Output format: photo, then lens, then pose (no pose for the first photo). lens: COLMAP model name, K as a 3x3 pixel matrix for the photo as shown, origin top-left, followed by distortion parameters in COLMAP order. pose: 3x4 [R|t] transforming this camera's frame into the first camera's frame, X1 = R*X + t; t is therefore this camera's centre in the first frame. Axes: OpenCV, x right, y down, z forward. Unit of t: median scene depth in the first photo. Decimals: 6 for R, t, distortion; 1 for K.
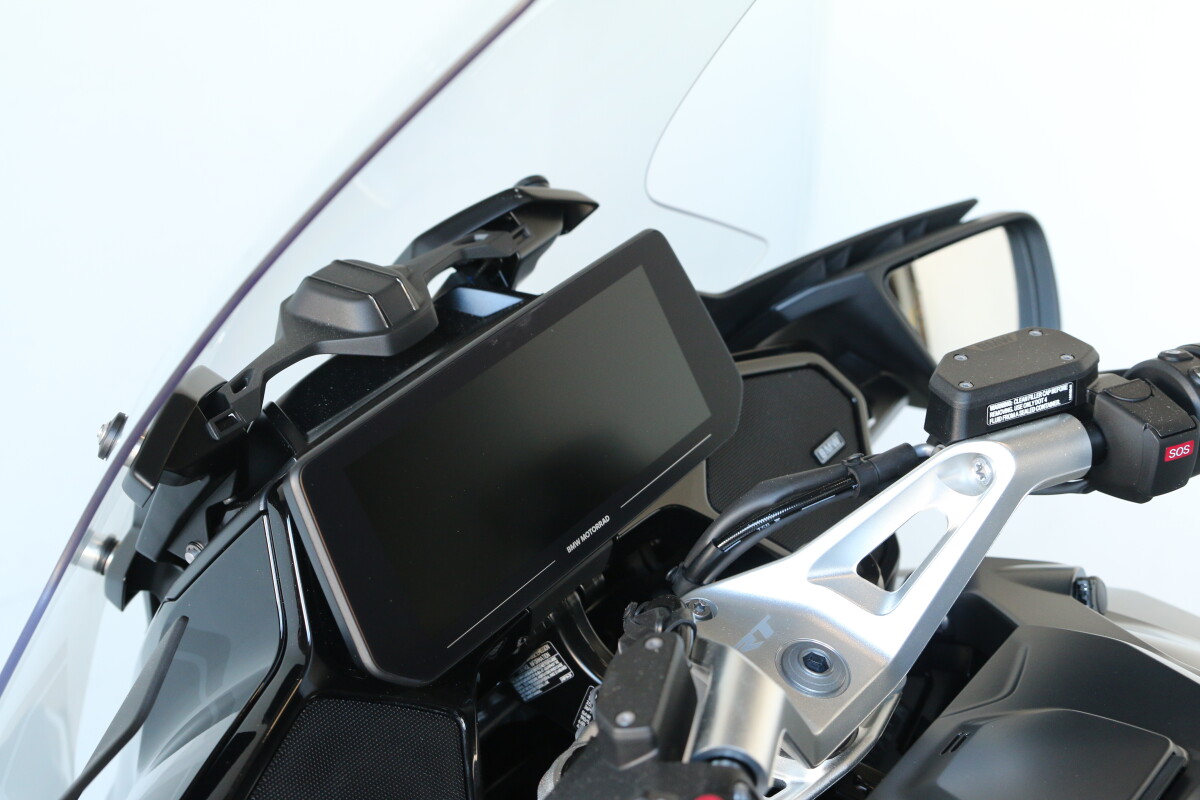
lens RADIAL K [[2190.3, 0, 604.4], [0, 2190.3, 396.4], [0, 0, 1]] dist [0.008335, 0.000000]
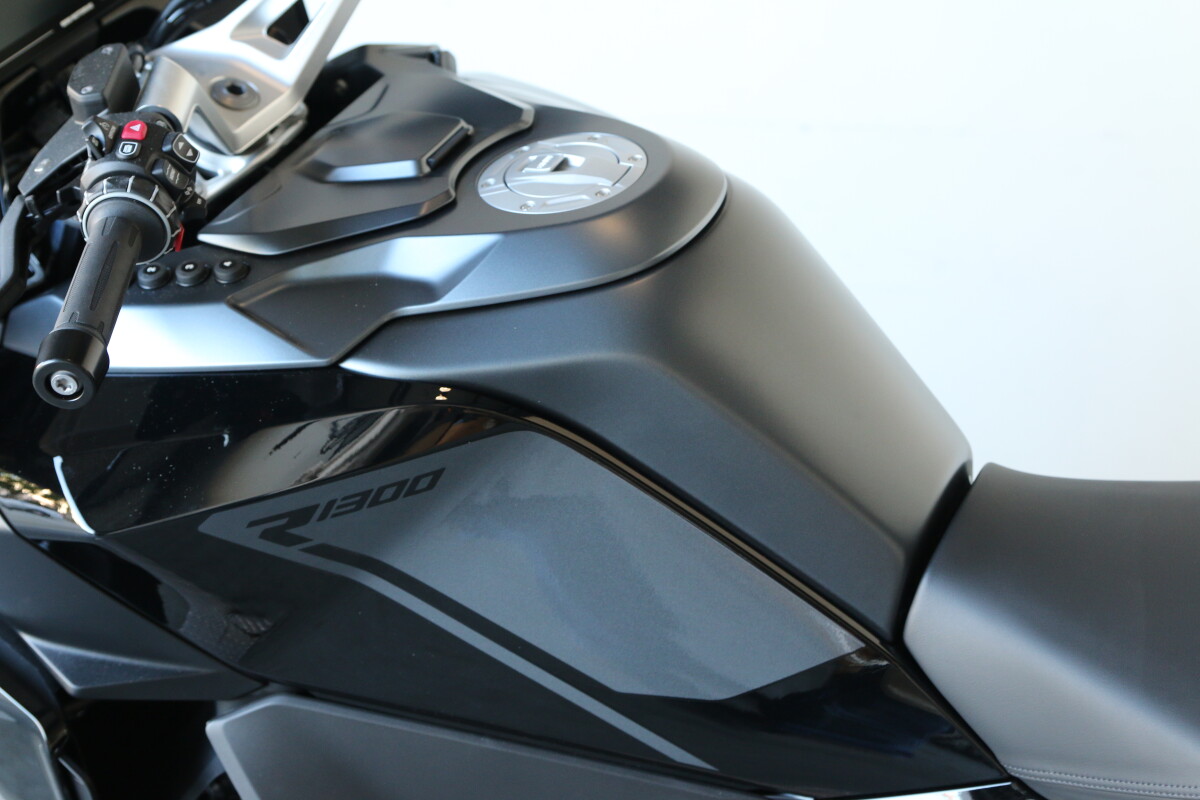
lens RADIAL K [[2190.3, 0, 603.2], [0, 2190.3, 402.2], [0, 0, 1]] dist [0.008335, 0.000000]
pose [[0.985255, -0.050104, 0.163590, 0.085762], [0.030874, 0.992528, 0.118050, 0.158791], [-0.168282, -0.111259, 0.979440, -0.494663]]
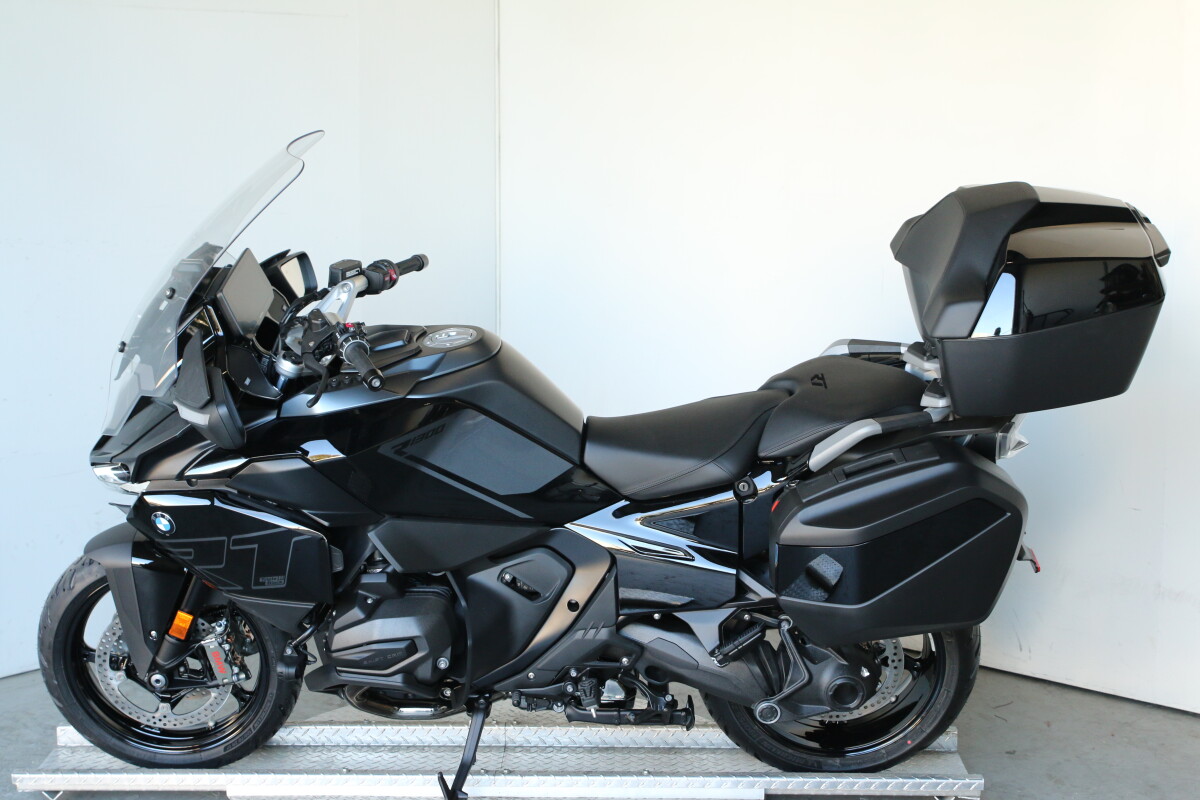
lens RADIAL K [[1863.5, 0, 596.7], [0, 1863.5, 396.9], [0, 0, 1]] dist [-0.027632, 0.000000]
pose [[0.821593, -0.132817, 0.554387, -1.476688], [0.204039, 0.976569, -0.068421, 0.591722], [-0.532309, 0.169330, 0.829442, -2.250489]]
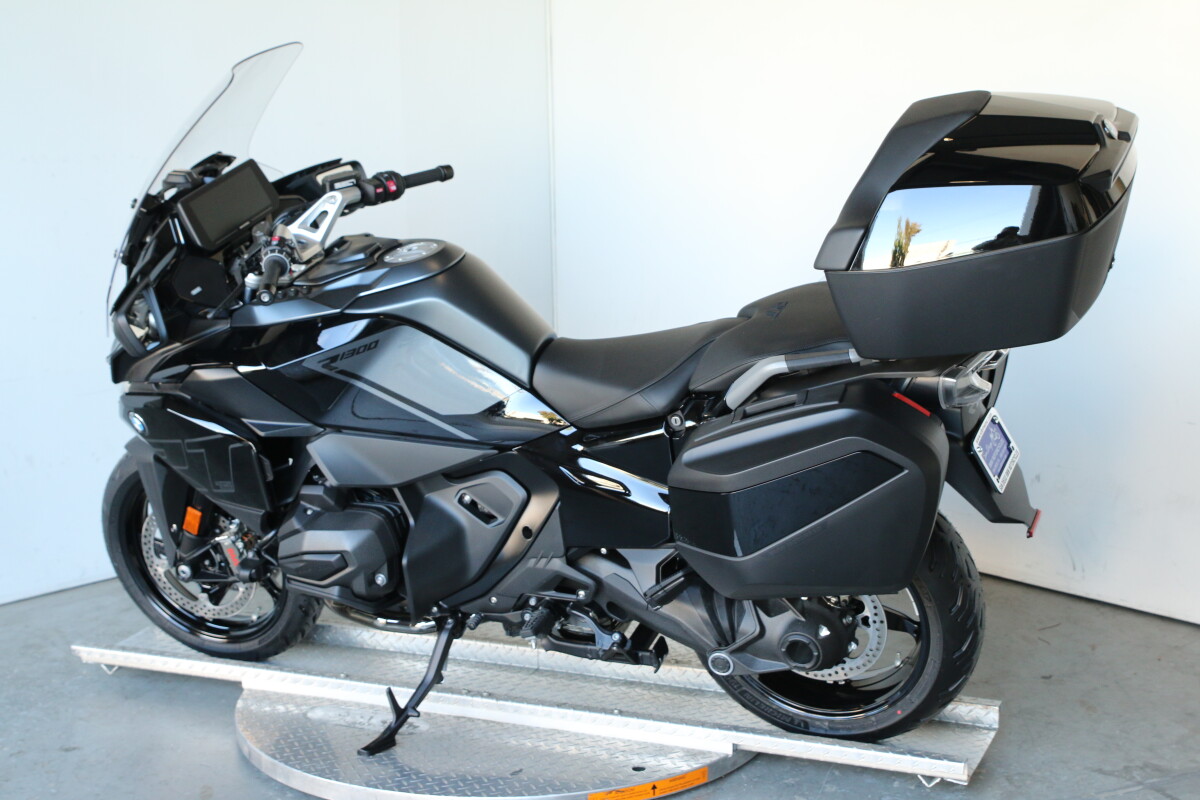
lens RADIAL K [[1929.9, 0, 588.3], [0, 1929.9, 408.9], [0, 0, 1]] dist [-0.016504, 0.000000]
pose [[0.973543, -0.114423, 0.197790, -0.139362], [0.130589, 0.988914, -0.070680, 0.772816], [-0.187510, 0.094639, 0.977693, -2.756053]]
